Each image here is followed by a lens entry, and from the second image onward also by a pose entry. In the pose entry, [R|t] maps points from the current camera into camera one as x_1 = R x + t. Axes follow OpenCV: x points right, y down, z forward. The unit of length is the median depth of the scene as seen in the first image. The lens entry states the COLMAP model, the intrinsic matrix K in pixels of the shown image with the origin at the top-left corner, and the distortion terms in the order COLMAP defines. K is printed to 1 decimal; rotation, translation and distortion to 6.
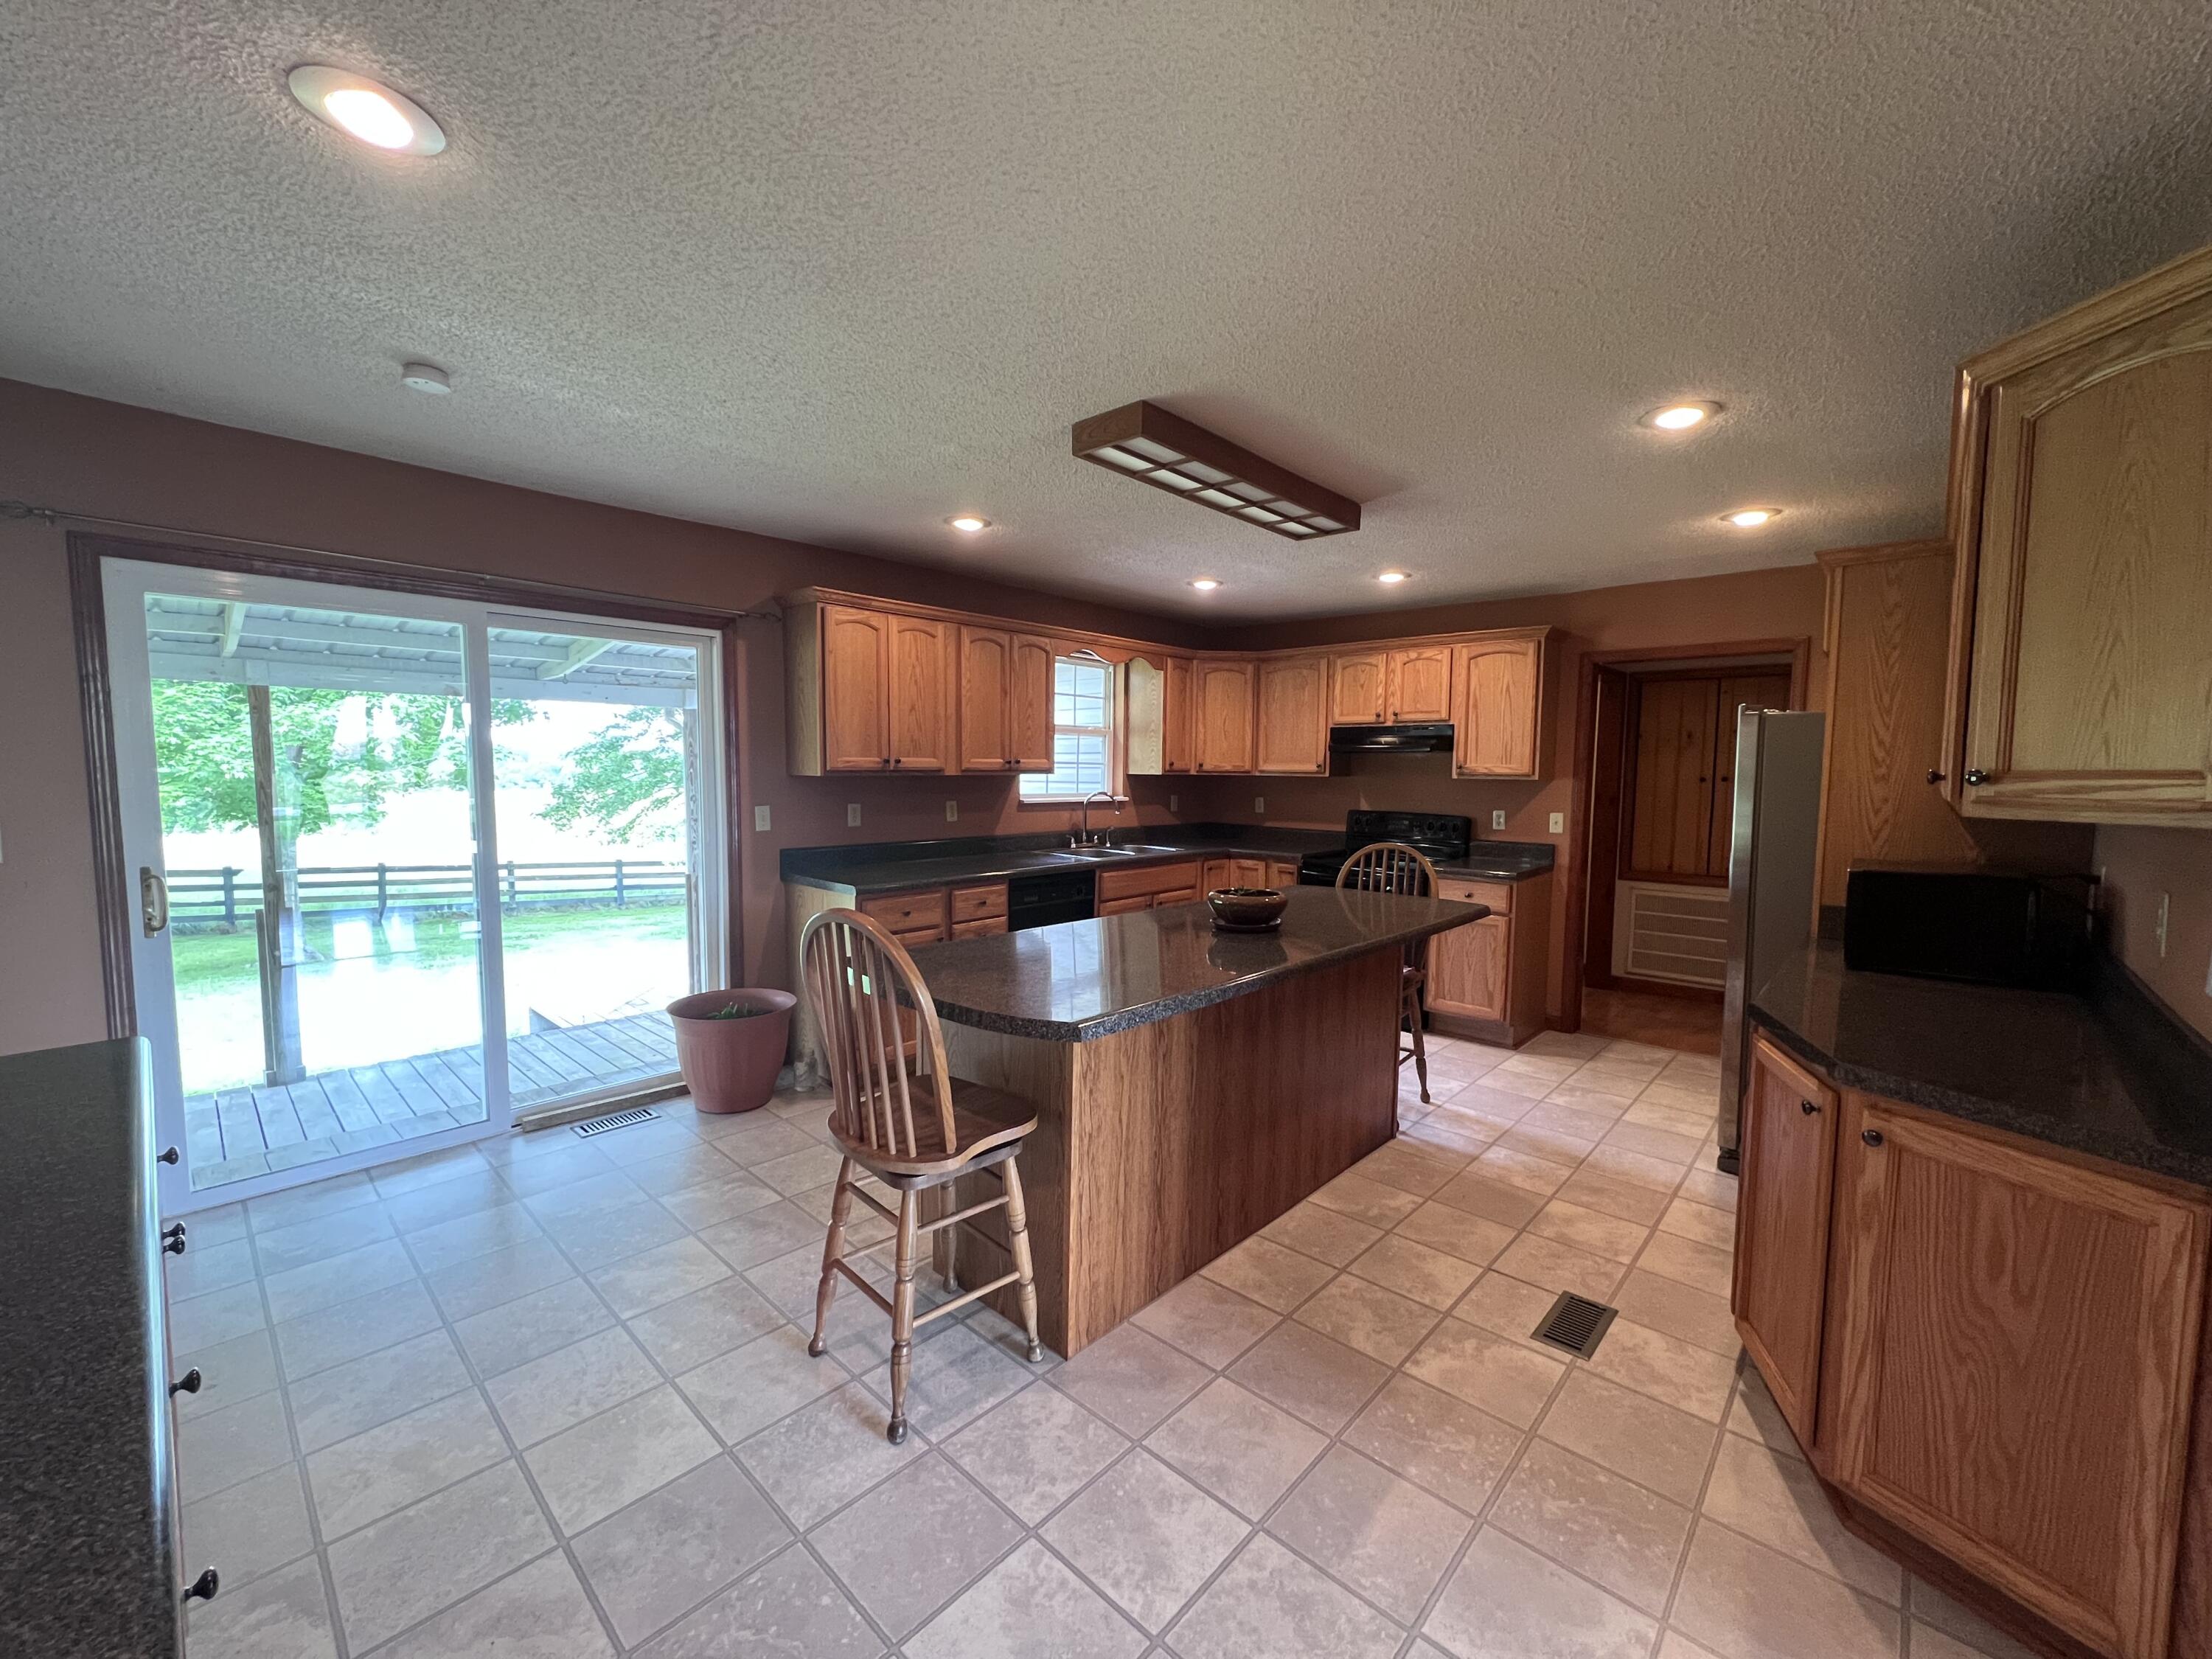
lens RADIAL K [[882.9, 0, 1108.6], [0, 882.9, 837.4], [0, 0, 1]] dist [-0.006079, 0.002626]
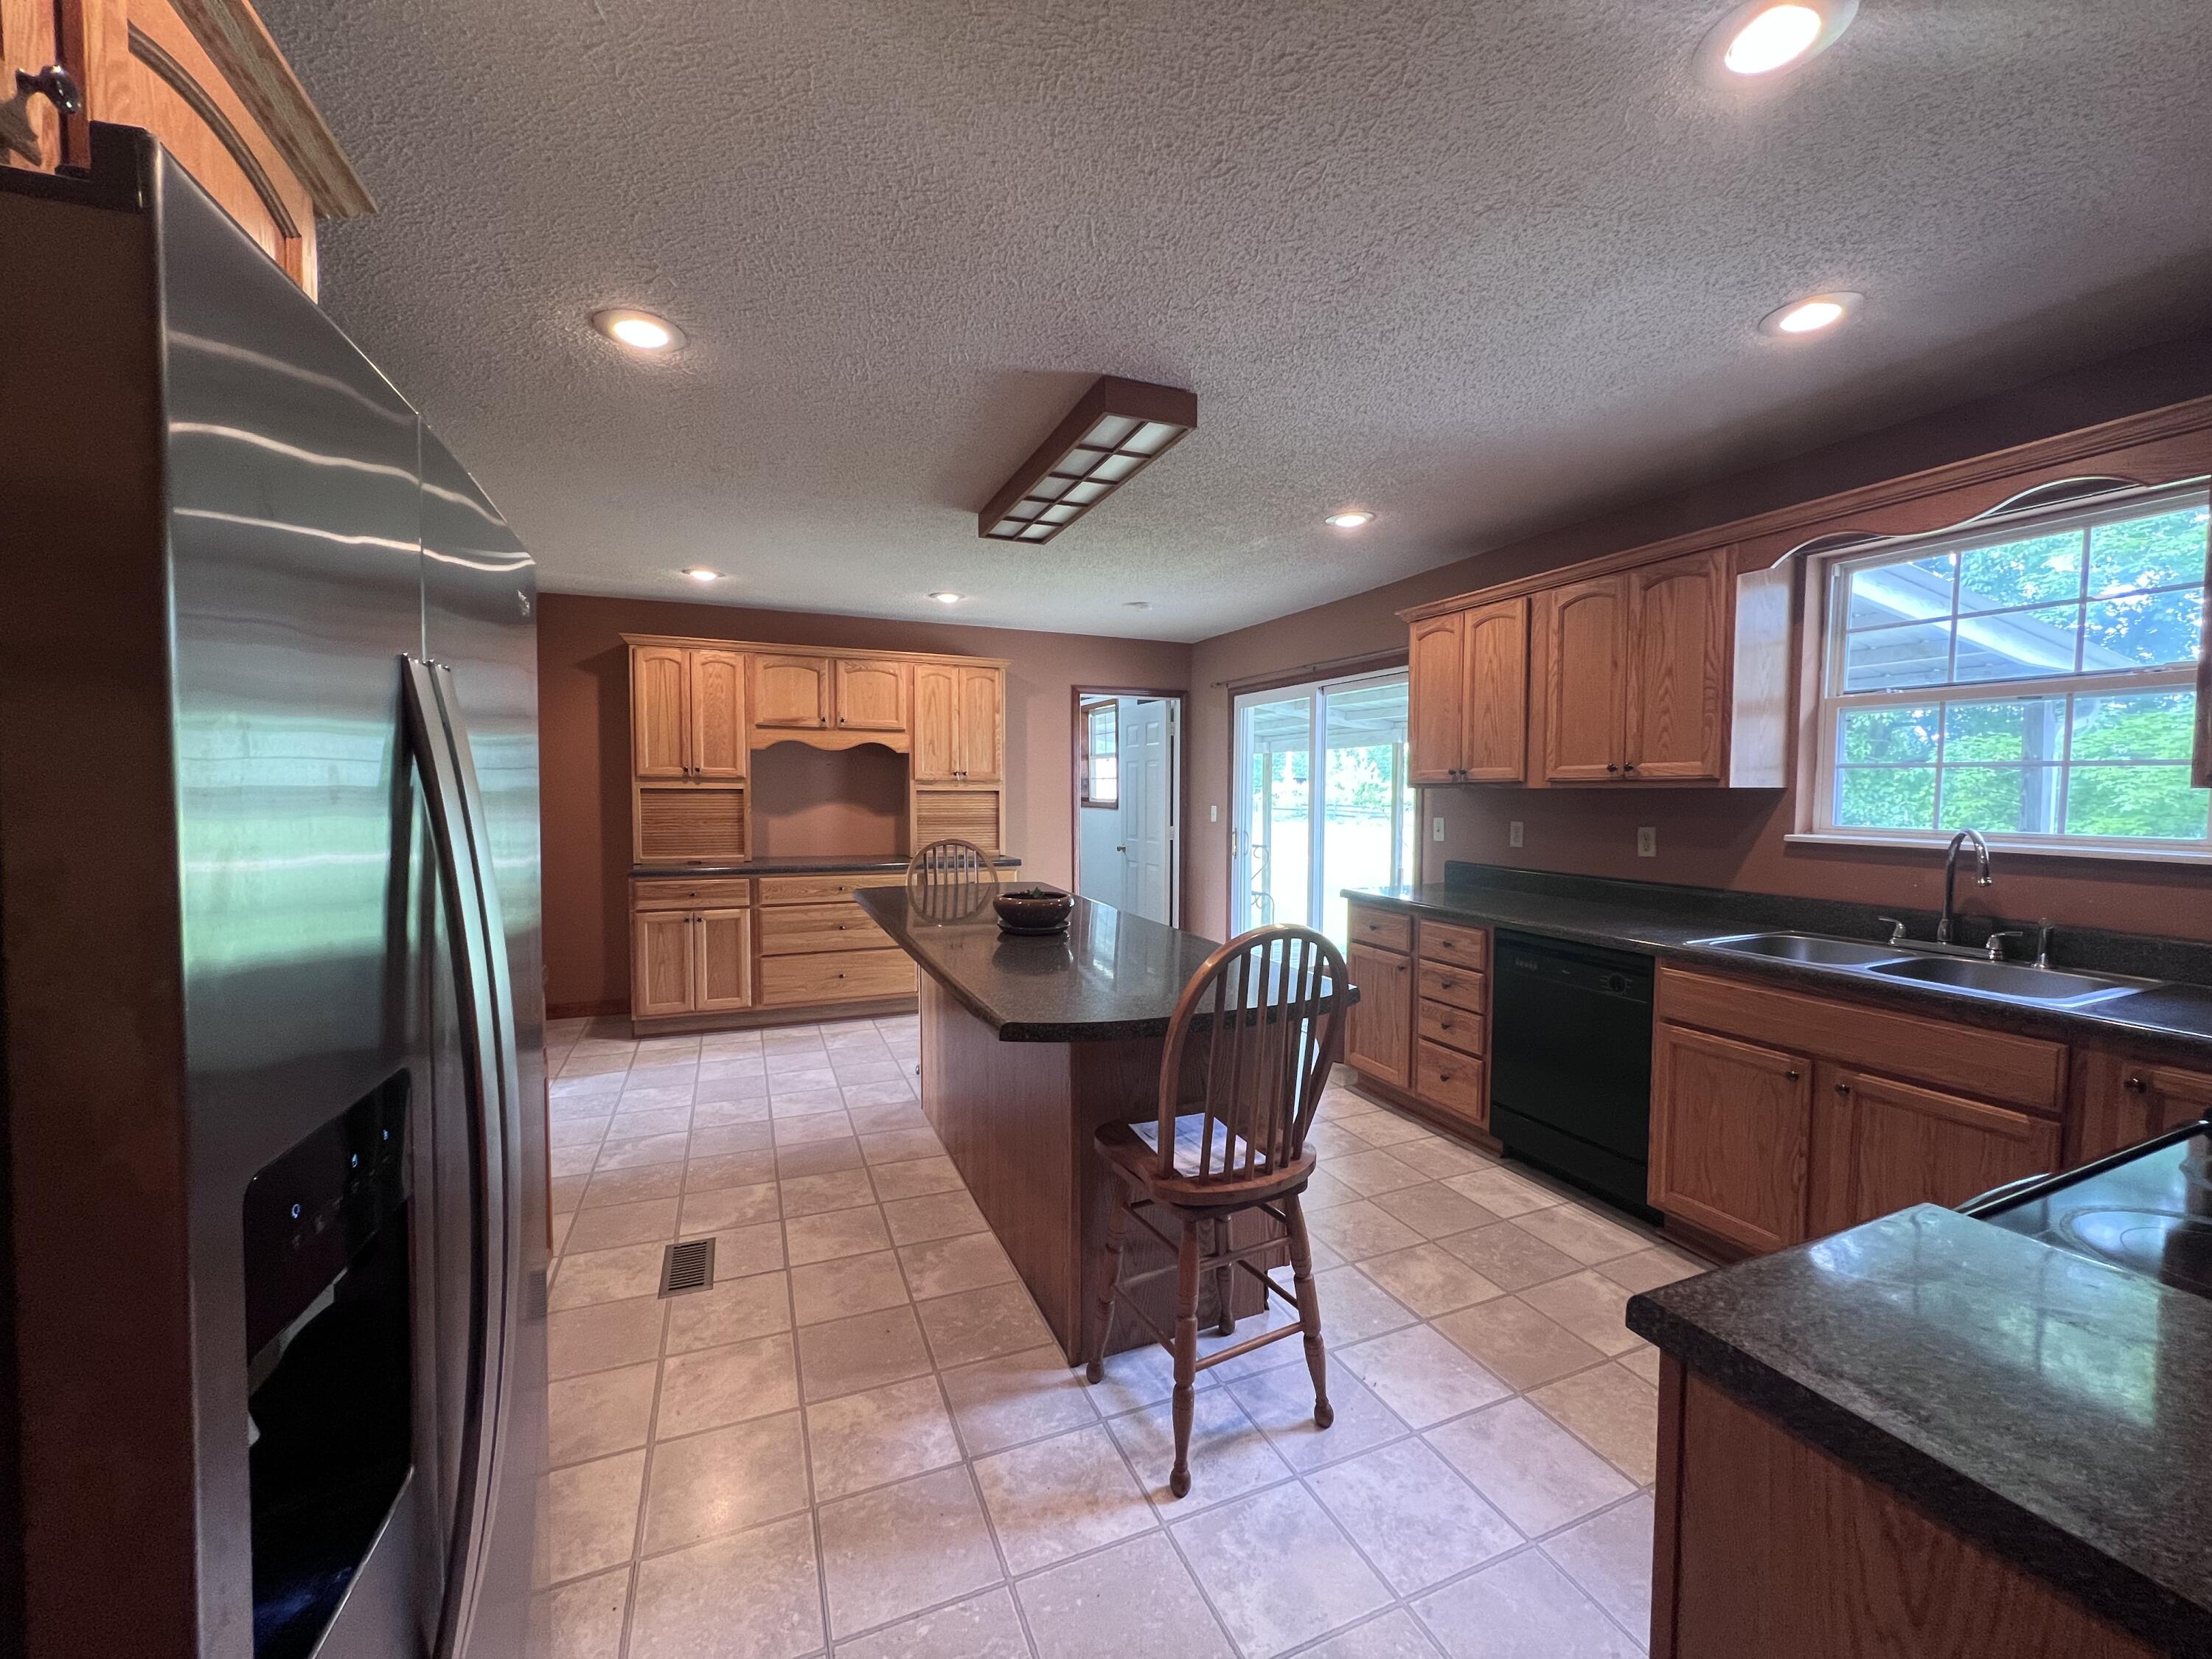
lens RADIAL K [[882.9, 0, 1108.6], [0, 882.9, 837.4], [0, 0, 1]] dist [-0.006079, 0.002626]
pose [[-0.414436, 0.038818, -0.909250, 0.908048], [-0.082317, 0.993396, 0.079931, -0.078093], [0.906348, 0.107973, -0.408504, 1.311732]]
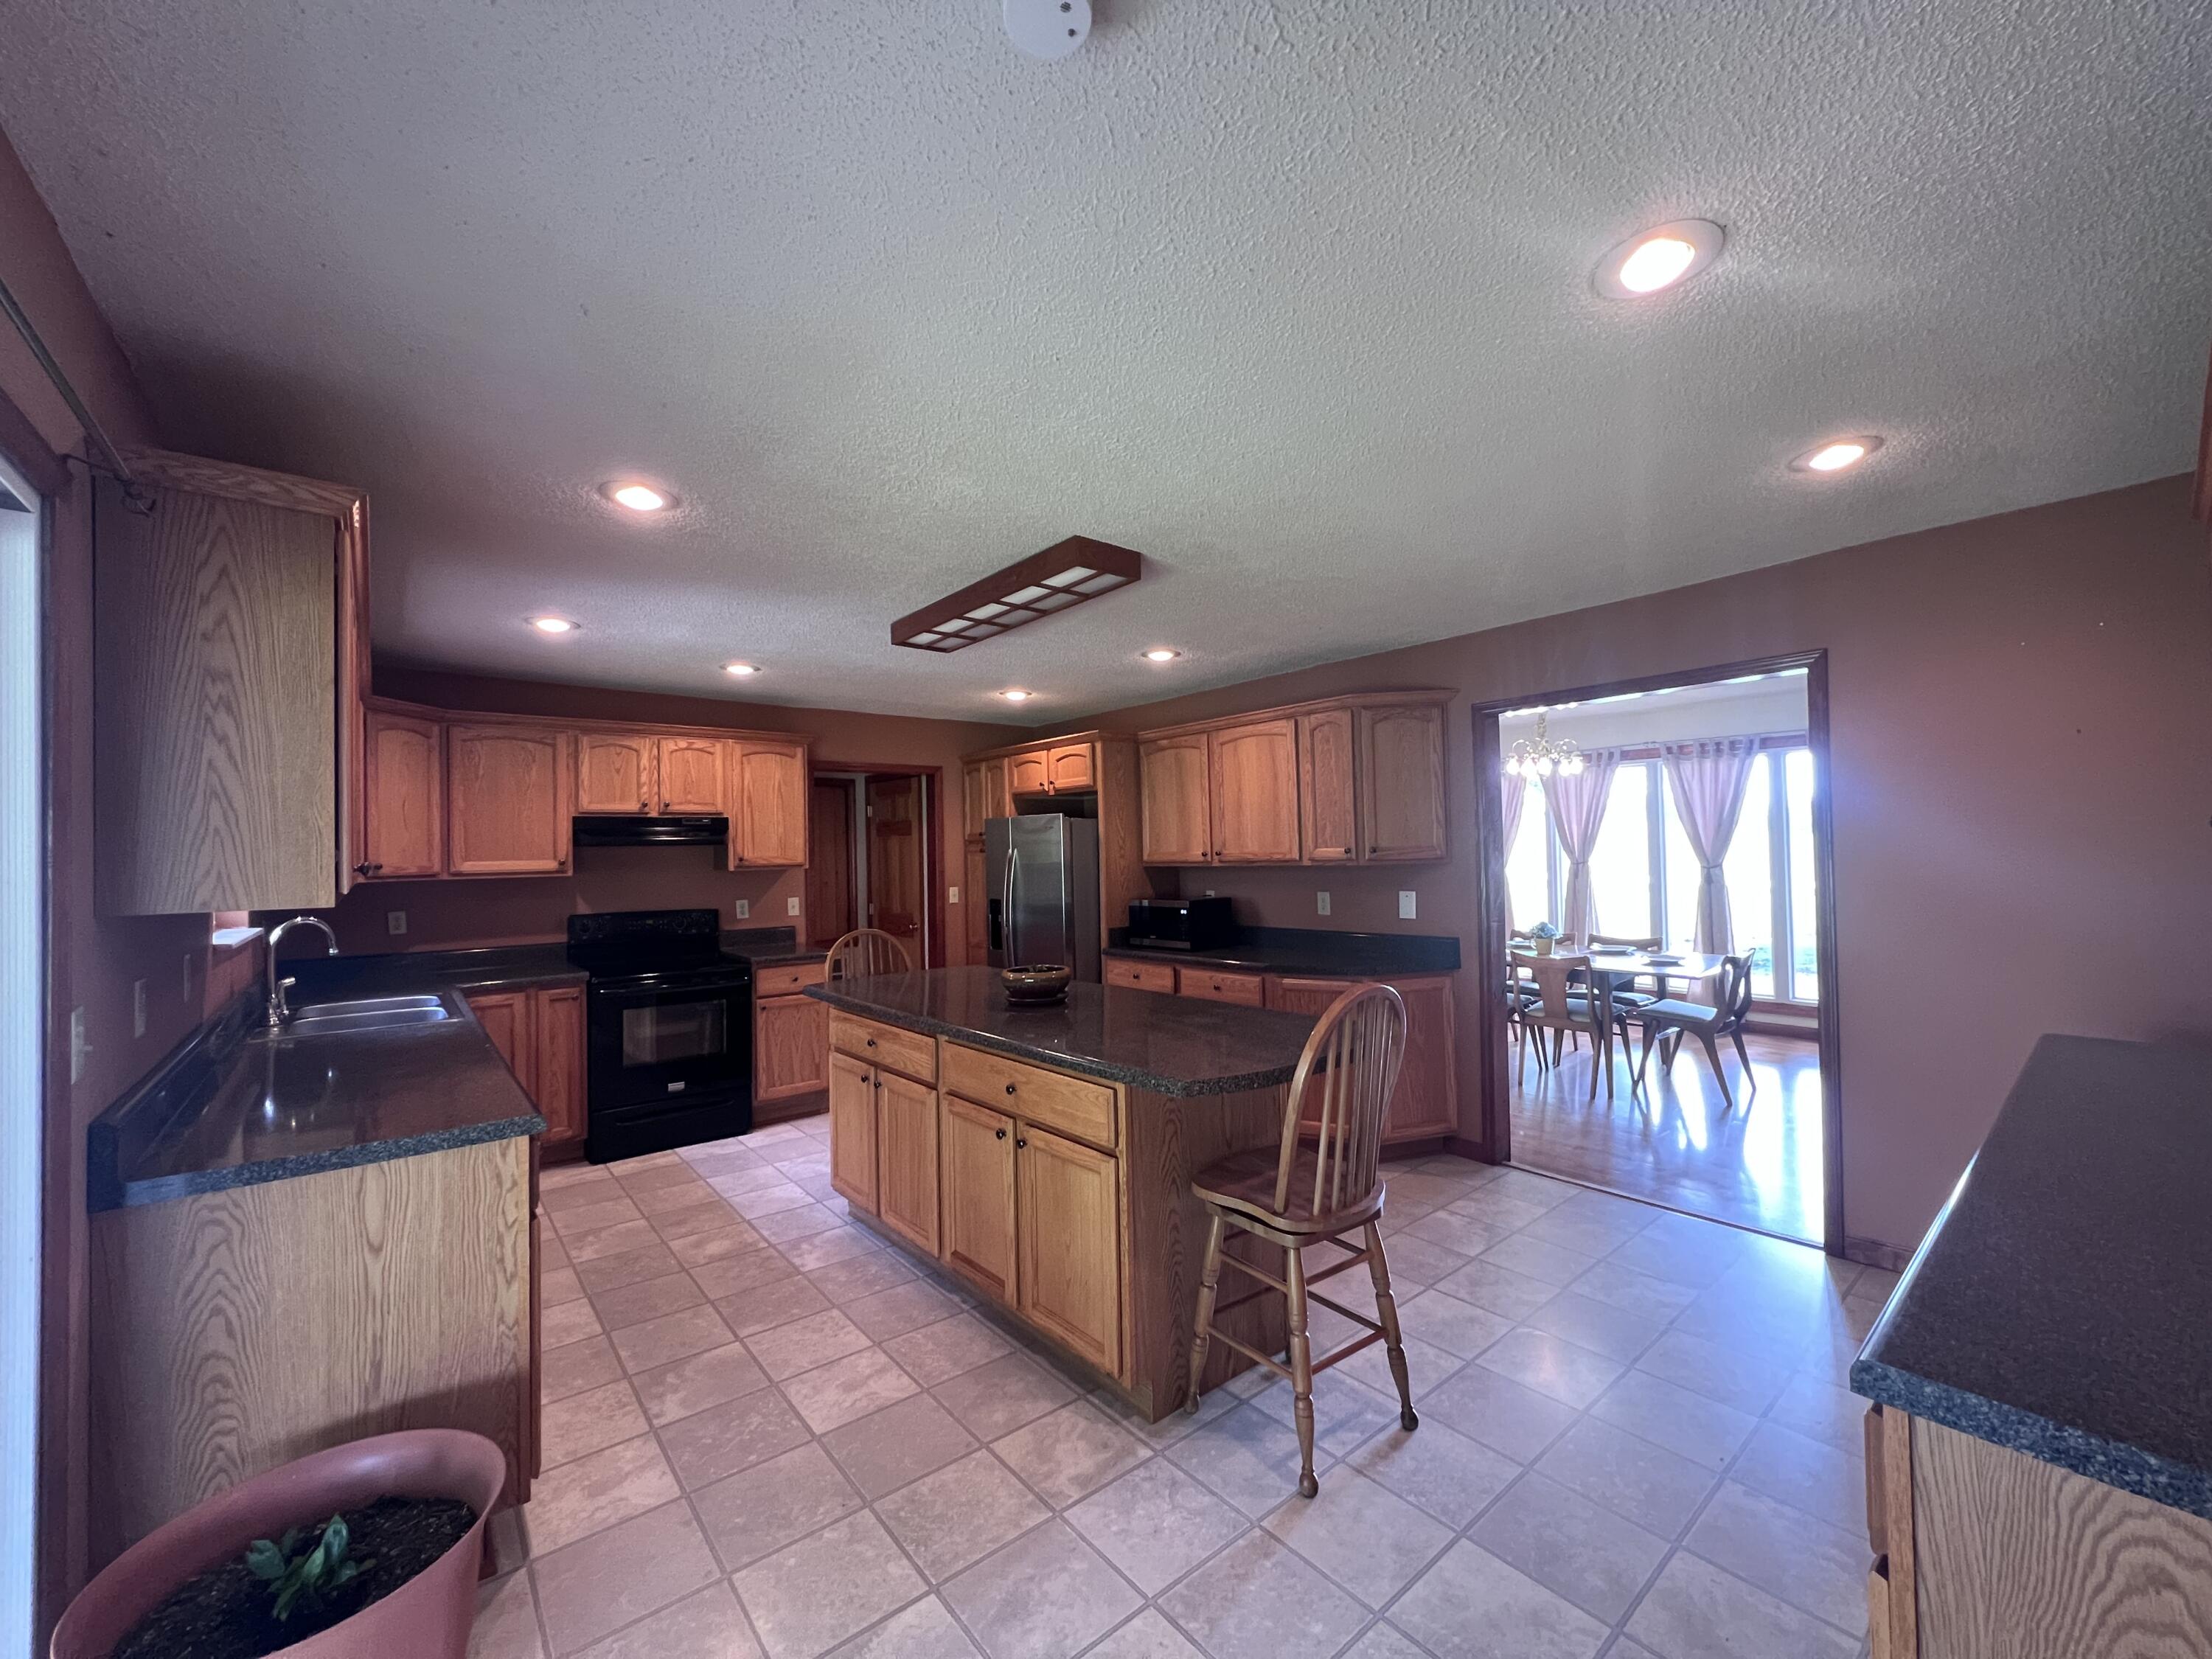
lens RADIAL K [[883.4, 0, 1109.1], [0, 883.4, 835.3], [0, 0, 1]] dist [-0.001572, 0.000093]
pose [[0.134639, 0.003517, 0.990889, -0.834374], [0.101910, 0.994642, -0.017377, -0.068763], [-0.985640, 0.103321, 0.133559, 0.660827]]
